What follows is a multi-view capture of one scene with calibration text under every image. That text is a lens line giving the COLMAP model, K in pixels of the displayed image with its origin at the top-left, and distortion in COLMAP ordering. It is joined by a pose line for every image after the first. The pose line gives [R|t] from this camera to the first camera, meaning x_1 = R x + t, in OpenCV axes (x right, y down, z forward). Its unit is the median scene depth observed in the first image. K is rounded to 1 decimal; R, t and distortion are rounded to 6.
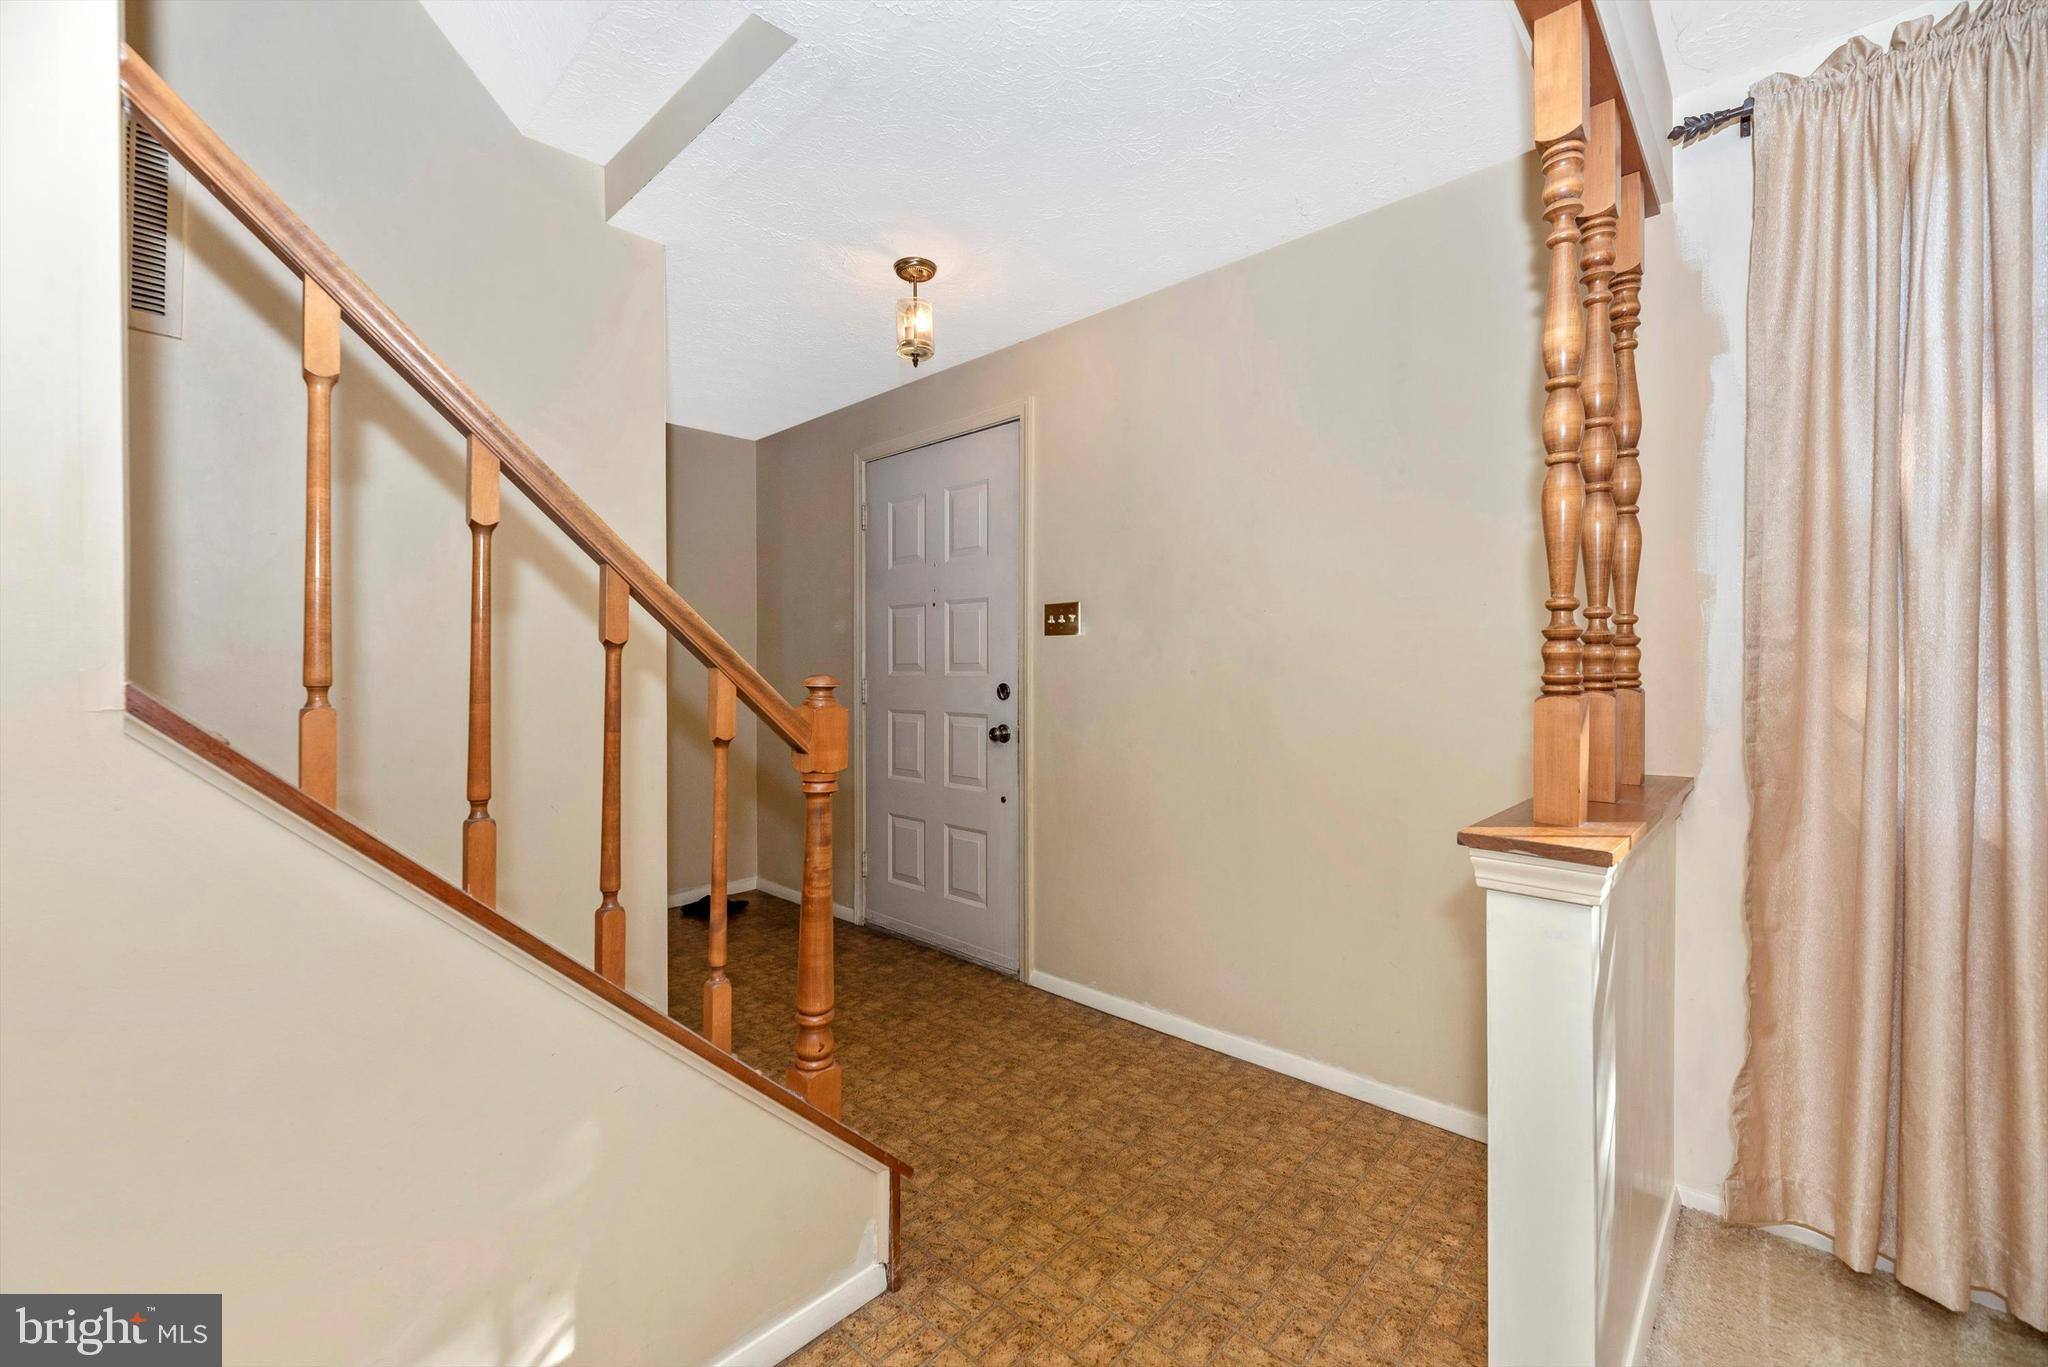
lens RADIAL K [[826.7, 0, 1022.7], [0, 826.7, 674.5], [0, 0, 1]] dist [0.001837, -0.000136]
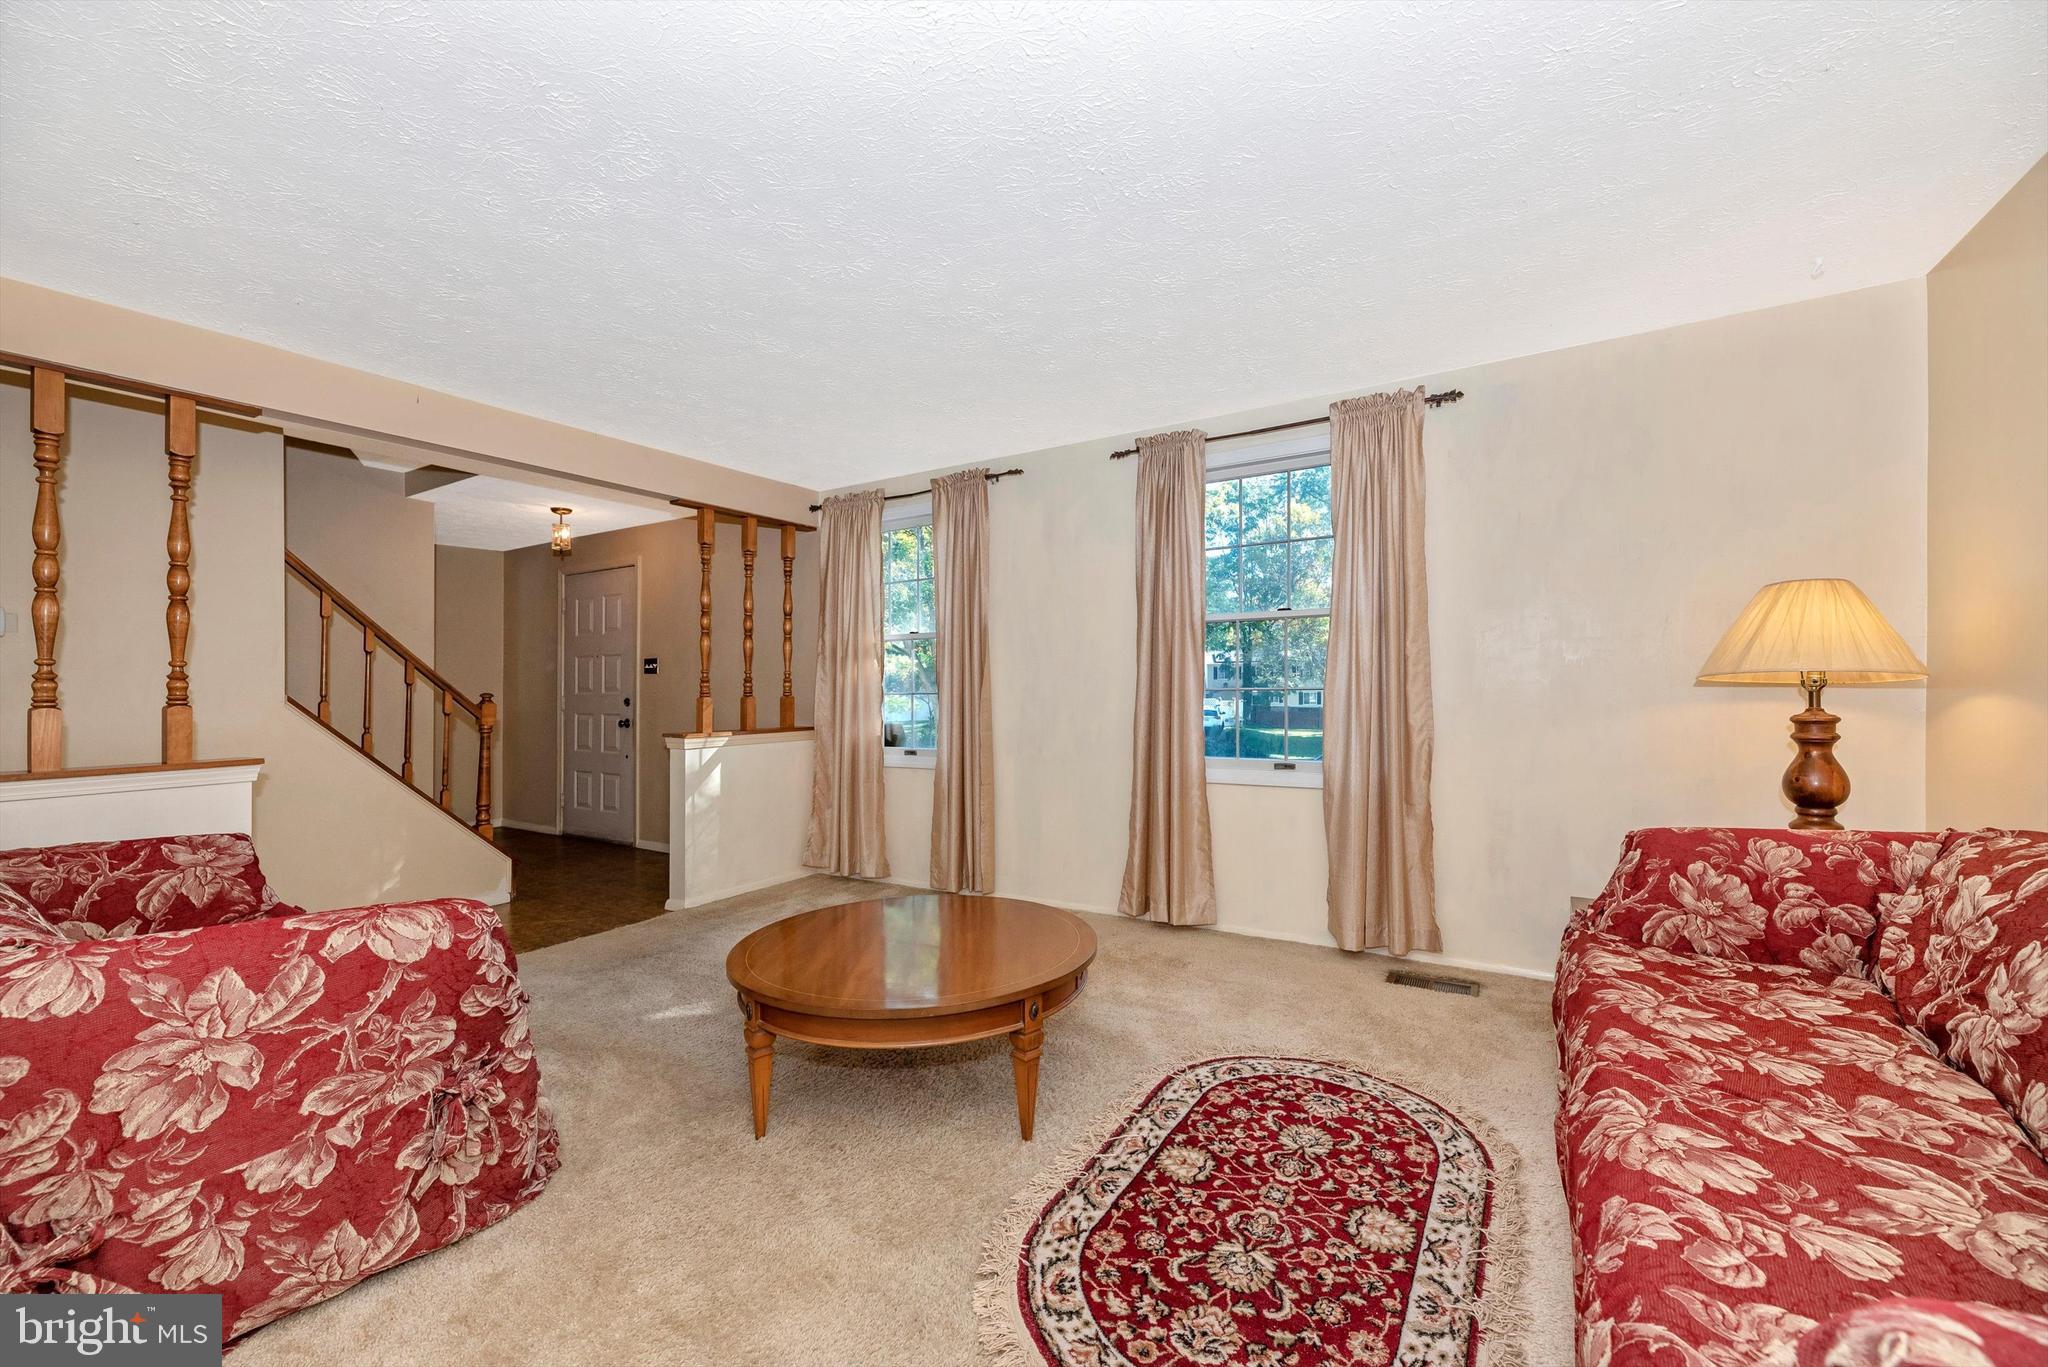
lens RADIAL K [[826.7, 0, 1026.8], [0, 826.7, 680.3], [0, 0, 1]] dist [0.001837, -0.000136]
pose [[0.981868, -0.002687, 0.189546, 0.553312], [0.006933, 0.999740, -0.021741, 0.019204], [-0.189438, 0.022661, 0.981631, -1.149570]]
